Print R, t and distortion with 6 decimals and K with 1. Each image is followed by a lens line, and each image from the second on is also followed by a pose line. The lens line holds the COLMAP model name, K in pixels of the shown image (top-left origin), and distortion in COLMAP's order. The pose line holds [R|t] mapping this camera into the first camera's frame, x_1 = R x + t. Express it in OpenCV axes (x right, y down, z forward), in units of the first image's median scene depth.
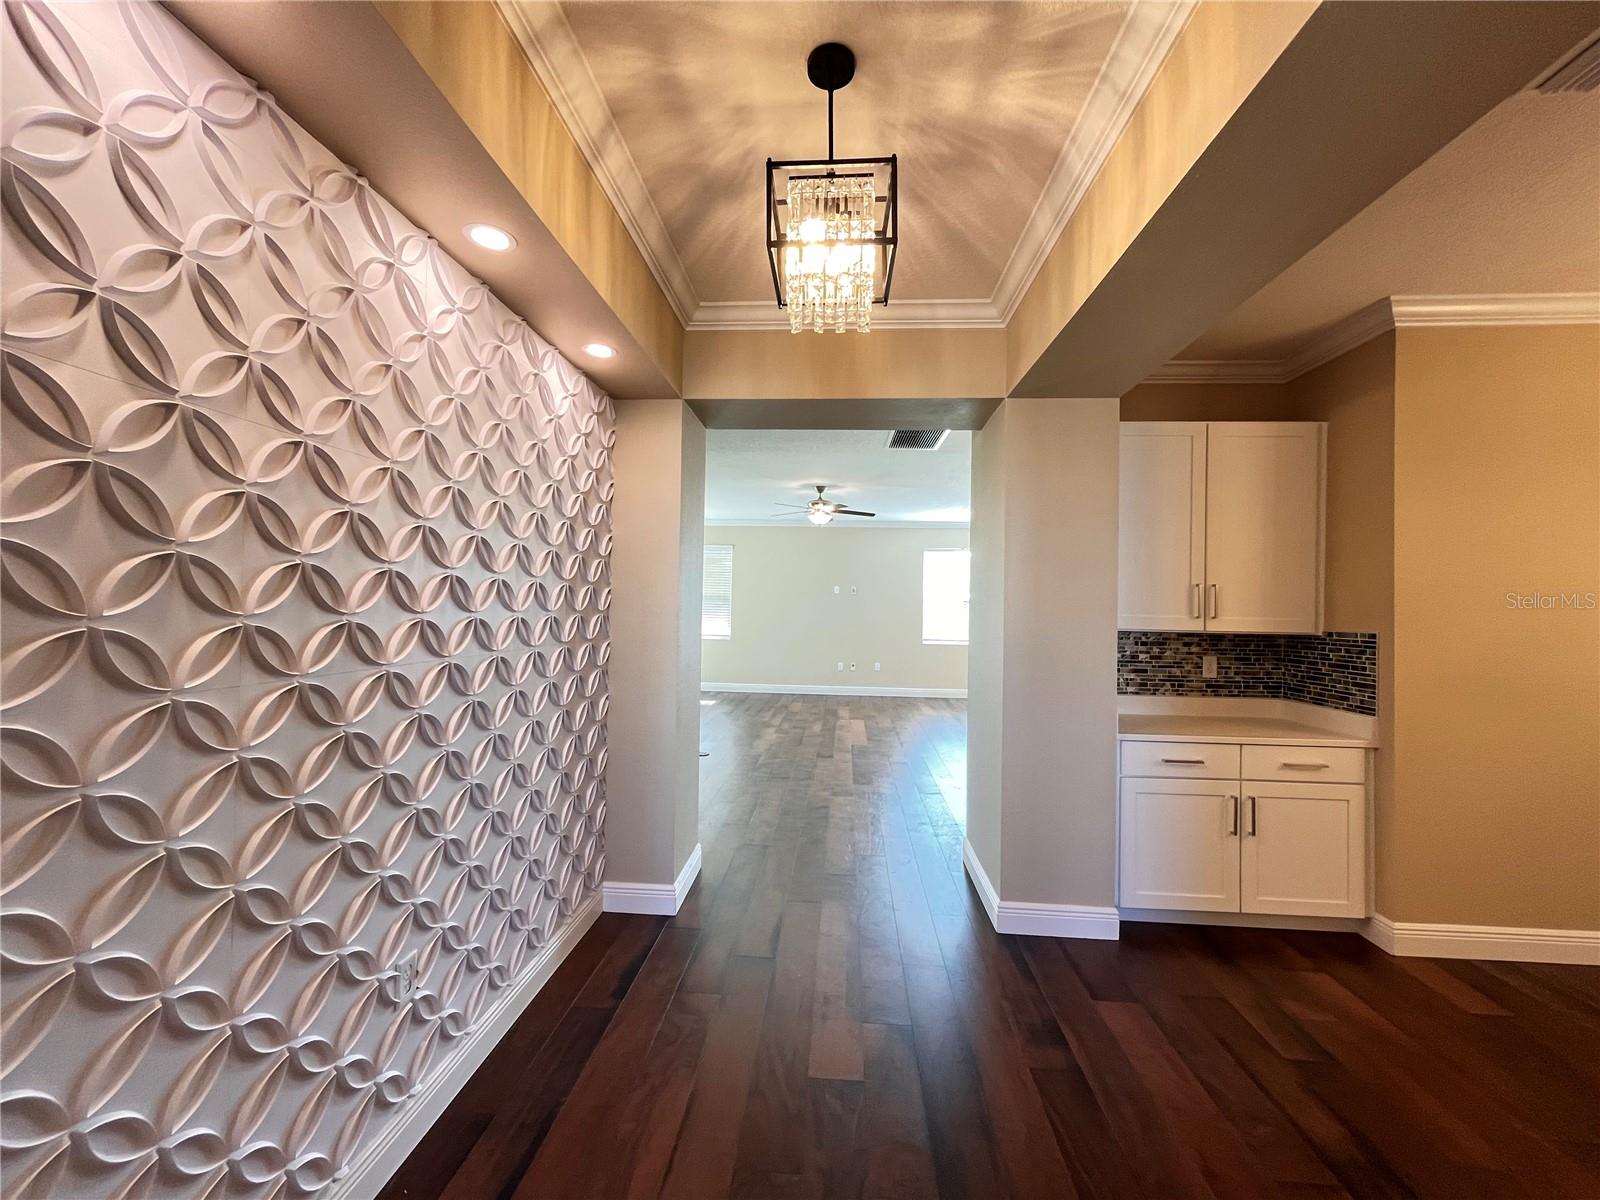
lens RADIAL K [[648.1, 0, 801.5], [0, 648.1, 598.2], [0, 0, 1]] dist [0.000608, 0.000028]
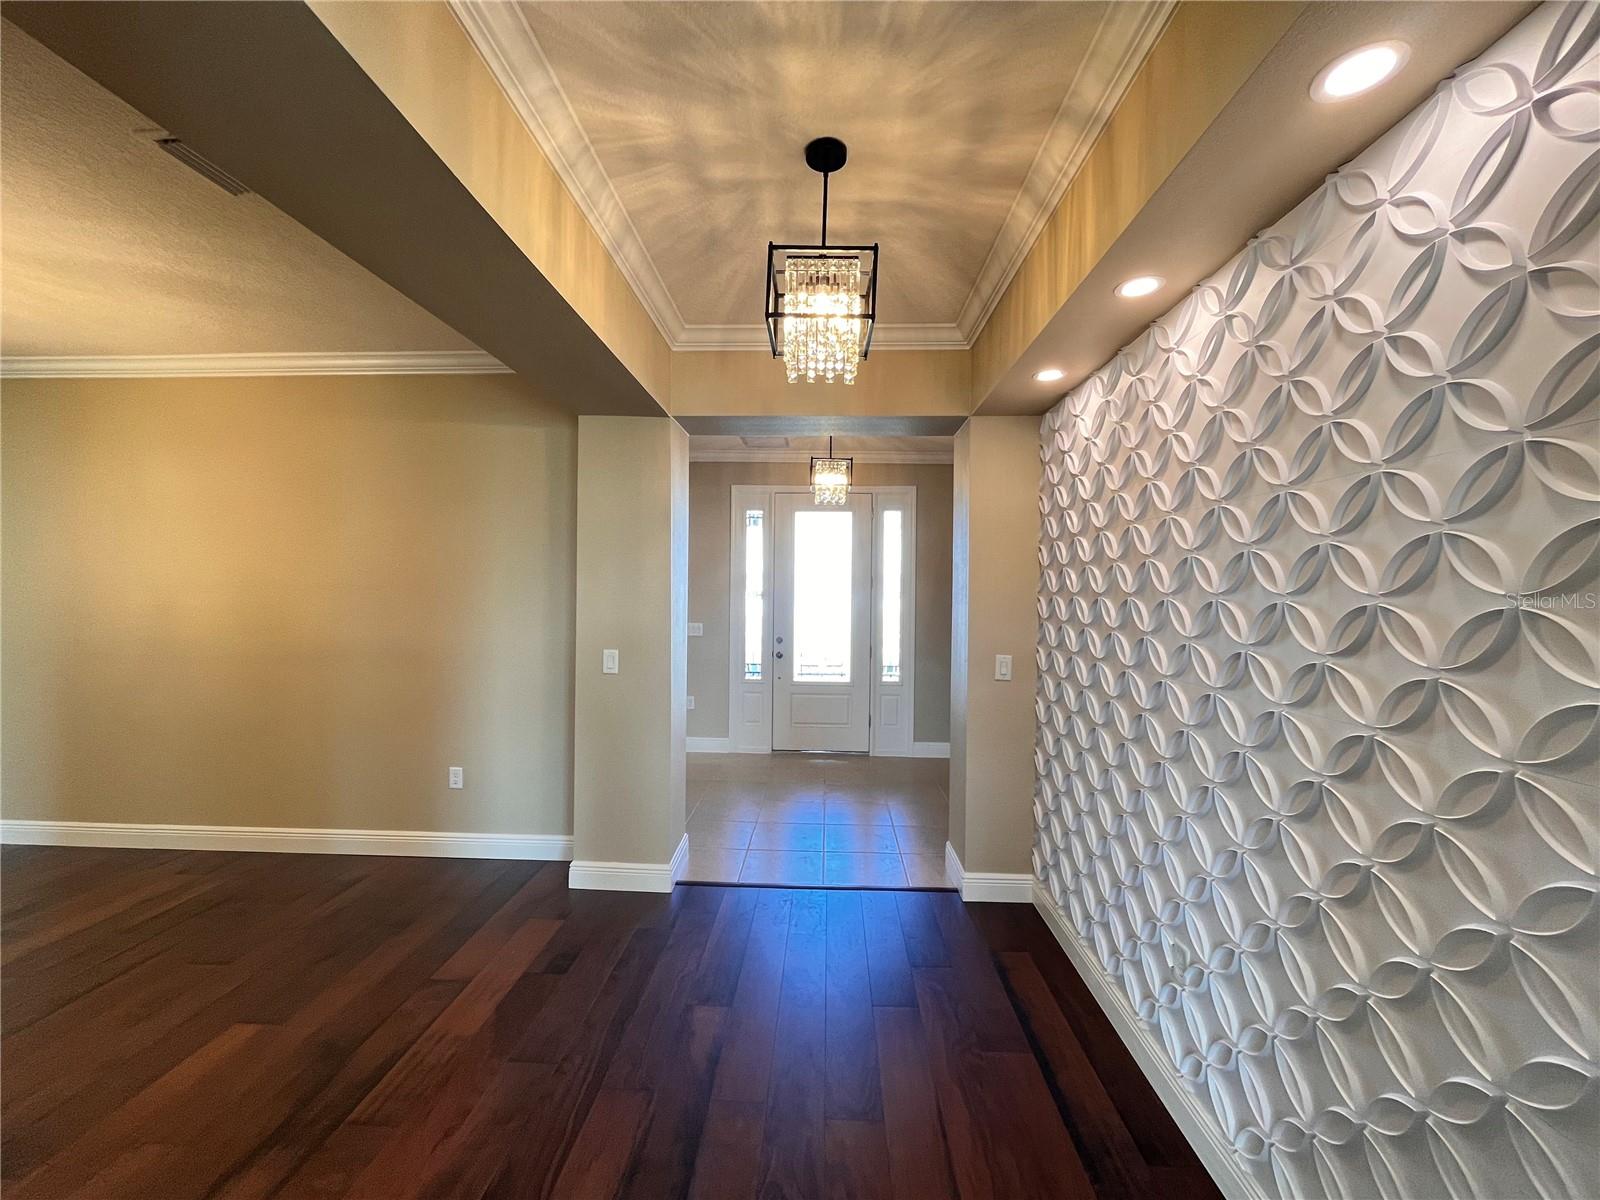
lens RADIAL K [[647.6, 0, 799.3], [0, 647.6, 596.3], [0, 0, 1]] dist [-0.002804, -0.000160]
pose [[-0.999244, -0.029630, -0.025159, 0.052847], [-0.029583, 0.999560, -0.002248, -0.017145], [0.025215, -0.001502, -0.999681, 1.129681]]
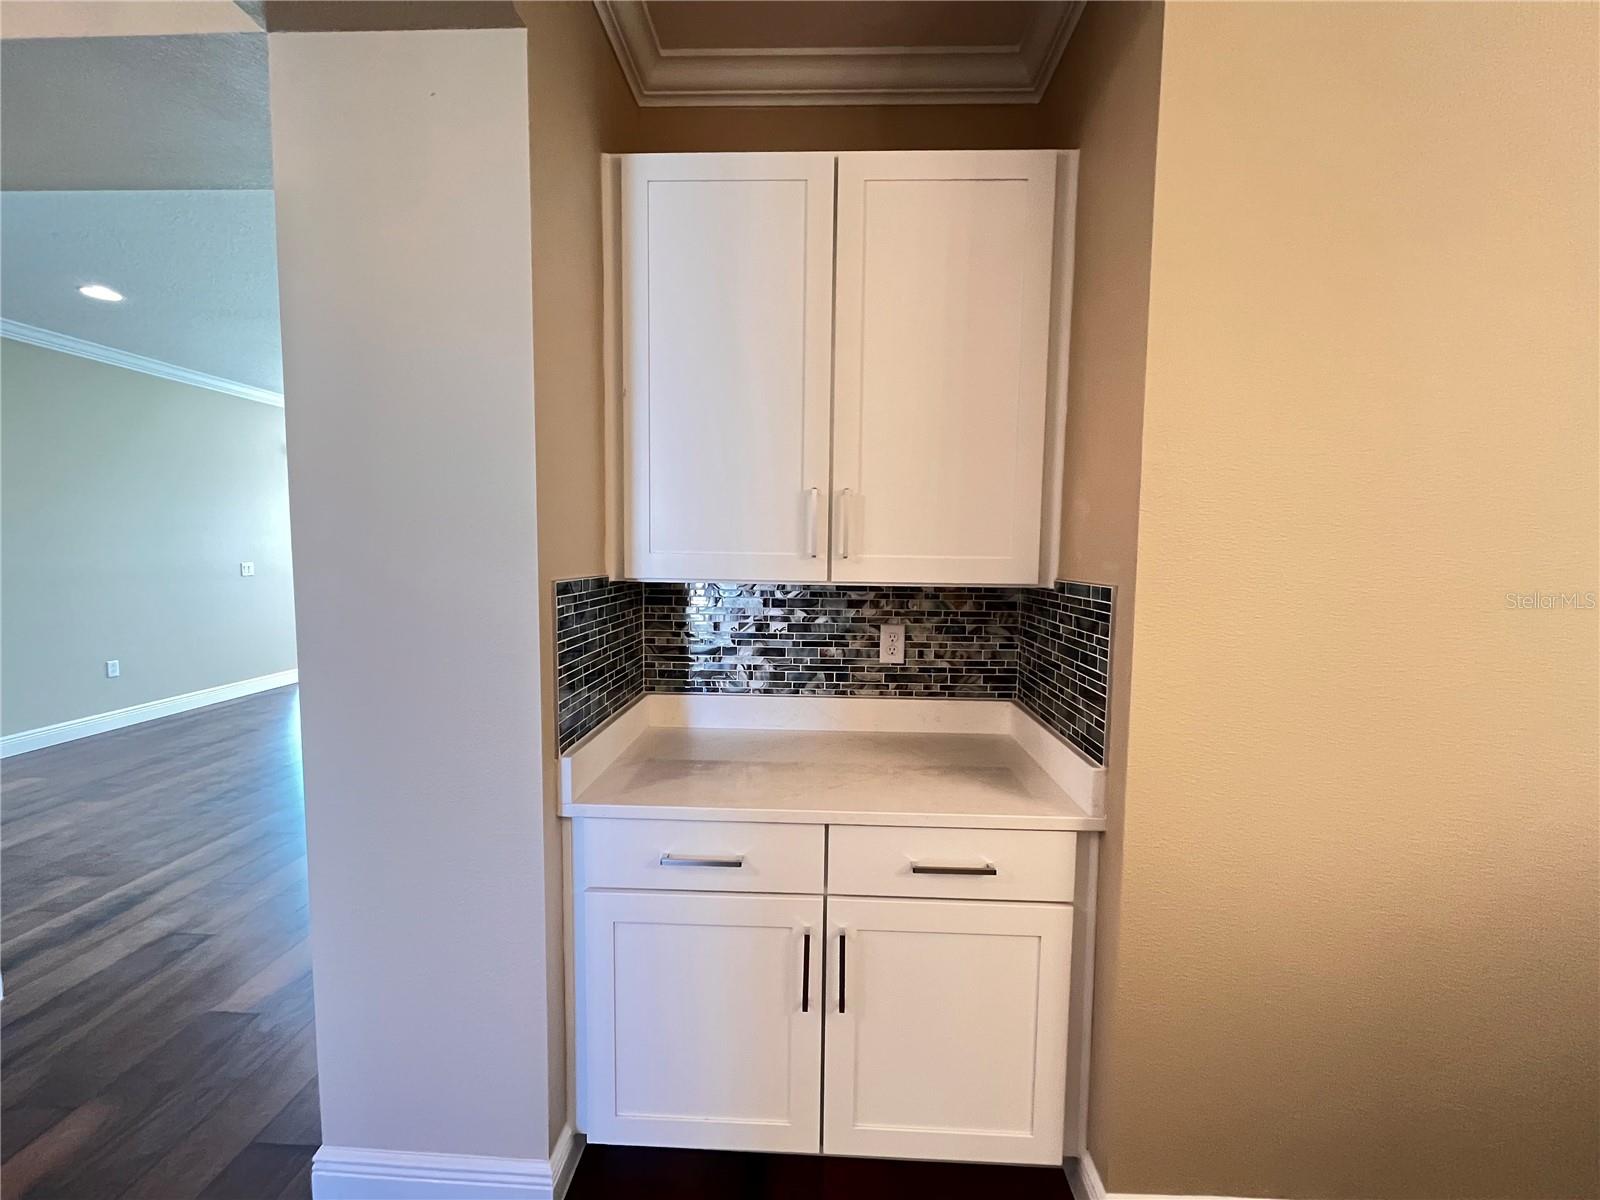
lens RADIAL K [[647.6, 0, 799.3], [0, 647.6, 596.3], [0, 0, 1]] dist [-0.002804, -0.000160]
pose [[0.999629, -0.007901, 0.026067, 0.604862], [0.005566, 0.996065, 0.088448, 0.017388], [-0.026663, -0.088270, 0.995740, 0.509924]]
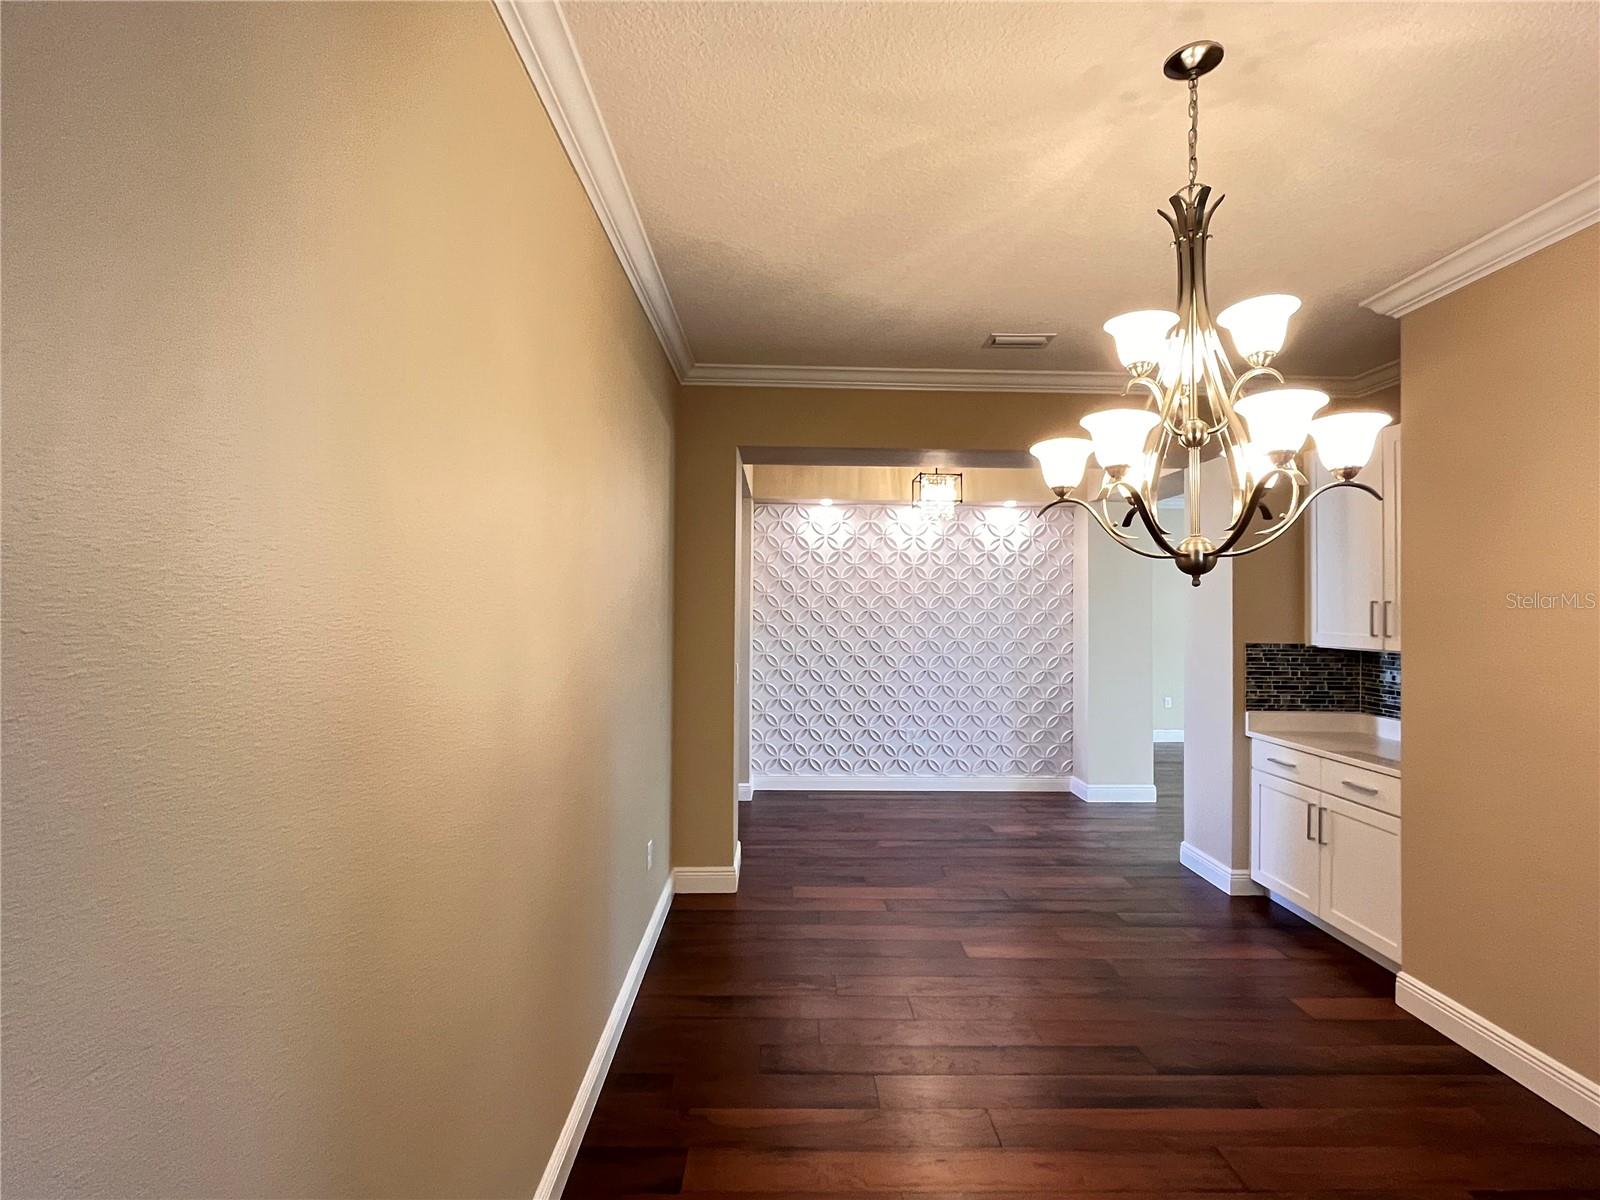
lens RADIAL K [[772.8, 0, 794.2], [0, 772.8, 591.2], [0, 0, 1]] dist [-0.000330, -0.000328]
pose [[0.083659, -0.039006, -0.995731, 1.729182], [0.003699, 0.999239, -0.038833, 0.005334], [0.996488, -0.000435, 0.083740, 0.051788]]
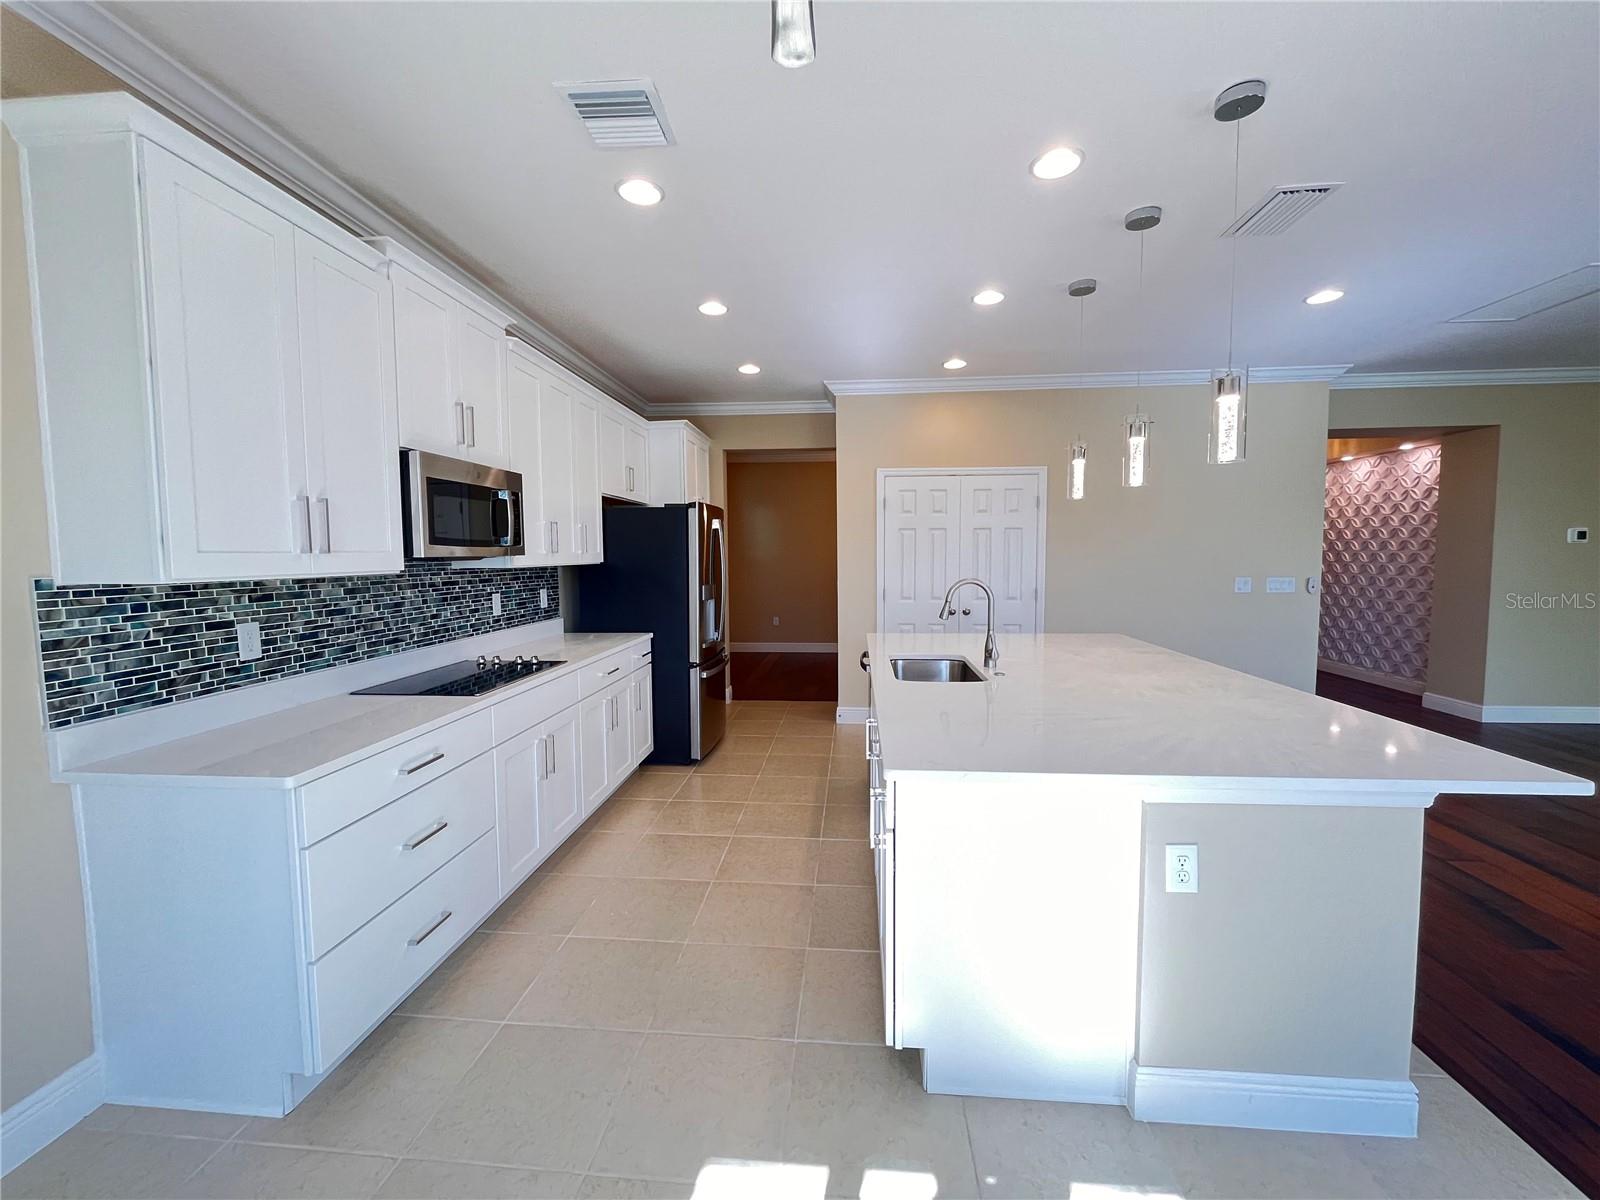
lens RADIAL K [[647.6, 0, 799.3], [0, 647.6, 596.3], [0, 0, 1]] dist [-0.002804, -0.000160]
pose [[-0.999794, -0.009260, 0.018087, 1.588351], [-0.008241, 0.998417, 0.055633, 0.059009], [-0.018573, 0.055472, -0.998287, 2.845816]]
